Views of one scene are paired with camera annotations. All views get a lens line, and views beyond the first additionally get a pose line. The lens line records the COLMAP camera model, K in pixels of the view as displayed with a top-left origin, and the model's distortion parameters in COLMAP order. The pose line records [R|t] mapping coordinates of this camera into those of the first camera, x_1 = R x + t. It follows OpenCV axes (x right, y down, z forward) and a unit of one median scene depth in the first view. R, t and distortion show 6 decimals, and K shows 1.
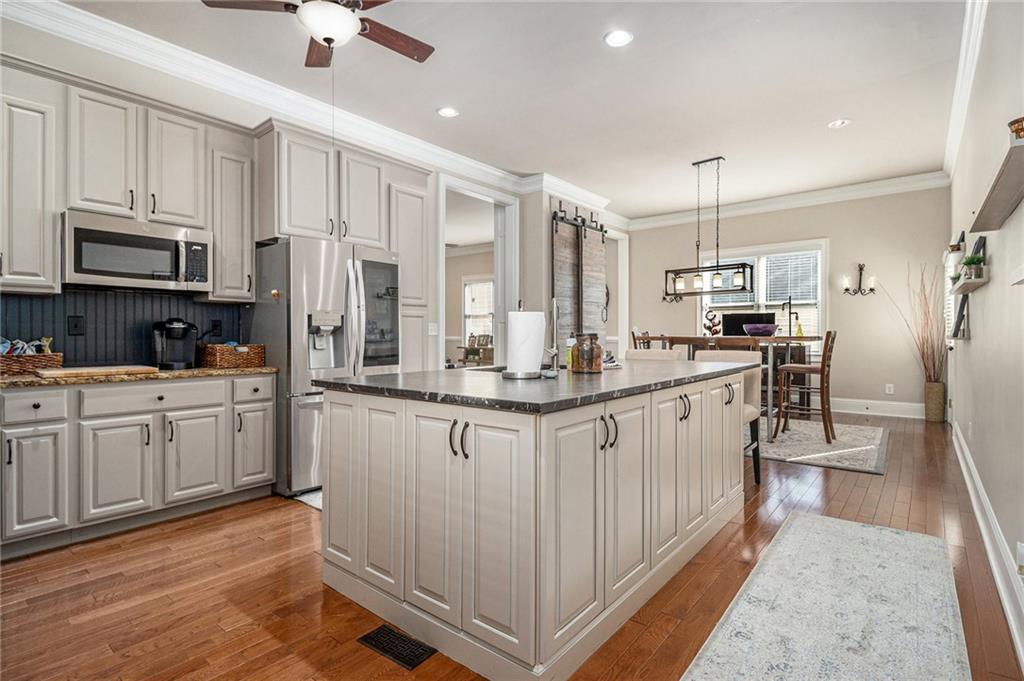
lens RADIAL K [[494.2, 0, 513.0], [0, 494.2, 340.8], [0, 0, 1]] dist [0.027508, -0.000496]
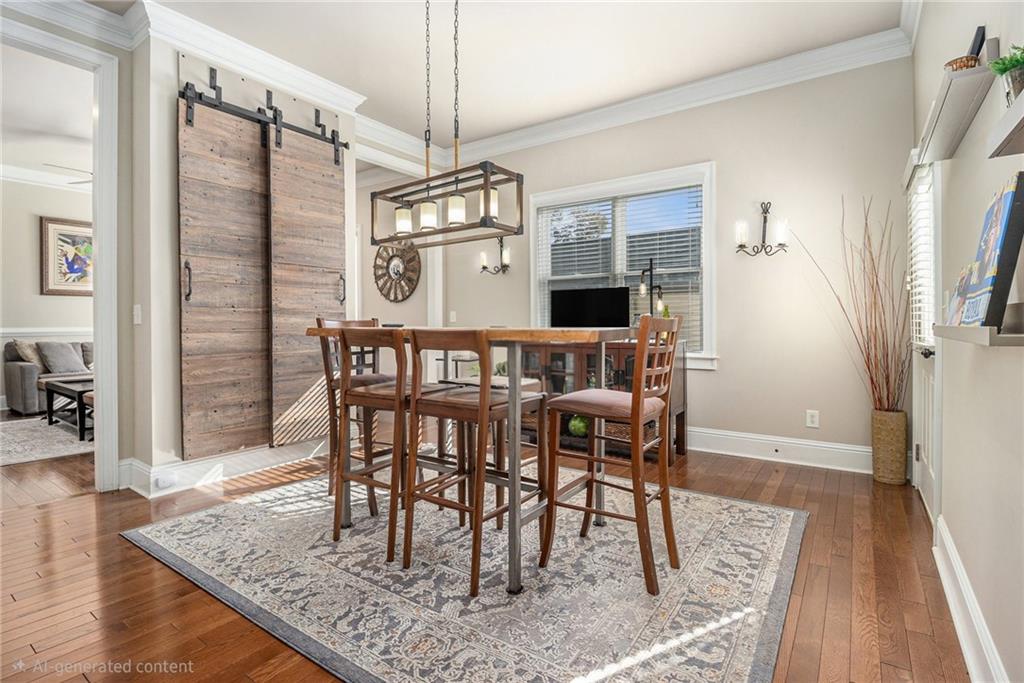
lens RADIAL K [[494.2, 0, 500.5], [0, 494.2, 322.1], [0, 0, 1]] dist [0.027508, -0.000496]
pose [[0.998488, -0.001295, 0.054955, 0.358408], [0.001858, 0.999946, -0.010202, -0.008755], [-0.054939, 0.010288, 0.998437, 0.443087]]
